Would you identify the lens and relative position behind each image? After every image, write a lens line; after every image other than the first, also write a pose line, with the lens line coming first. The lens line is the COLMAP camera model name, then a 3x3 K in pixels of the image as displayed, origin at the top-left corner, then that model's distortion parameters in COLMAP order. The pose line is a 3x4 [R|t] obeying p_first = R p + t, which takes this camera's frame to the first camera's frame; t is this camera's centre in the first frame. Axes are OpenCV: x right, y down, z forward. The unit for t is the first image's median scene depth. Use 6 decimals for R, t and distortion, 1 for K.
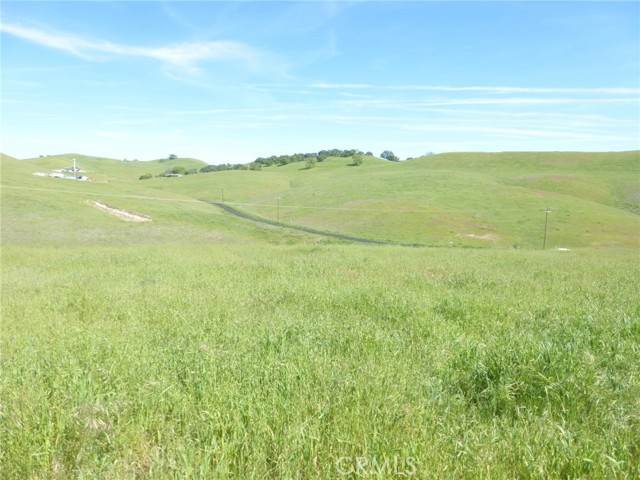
lens RADIAL K [[459.2, 0, 320.3], [0, 459.2, 264.7], [0, 0, 1]] dist [-0.010406, -0.005151]
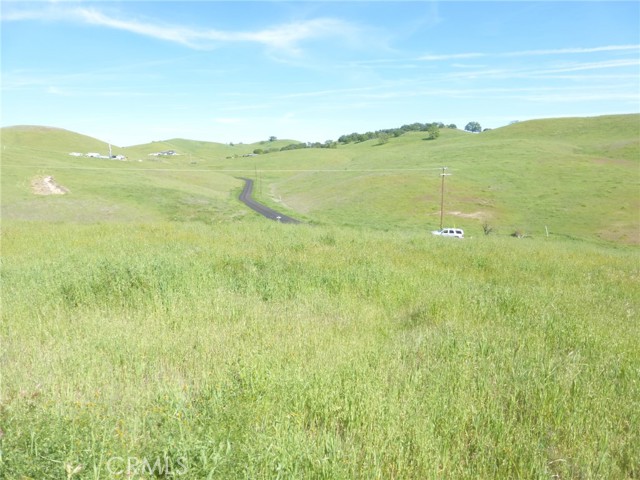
lens RADIAL K [[459.2, 0, 320.3], [0, 459.2, 264.7], [0, 0, 1]] dist [-0.010406, -0.005151]
pose [[0.968009, 0.033533, -0.248665, 0.083482], [-0.023856, 0.998840, 0.041828, -0.000496], [0.249779, -0.034557, 0.967686, 0.047175]]
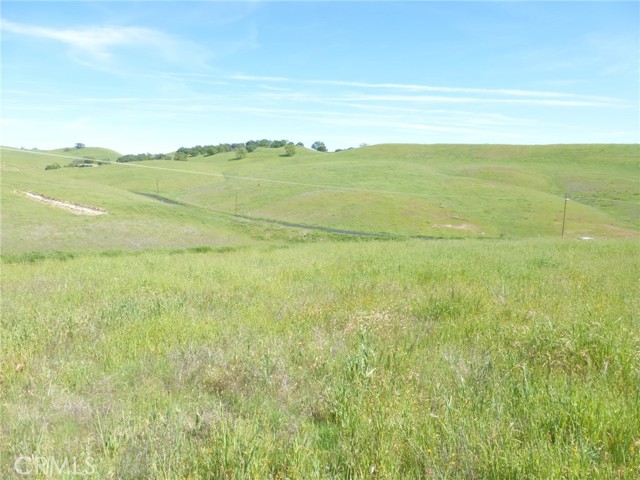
lens RADIAL K [[462.0, 0, 318.3], [0, 462.0, 231.4], [0, 0, 1]] dist [-0.022943, 0.005905]
pose [[0.984012, -0.017971, 0.177196, -0.031863], [0.027751, 0.998216, -0.052873, -0.002572], [-0.175930, 0.056945, 0.982754, 0.029210]]
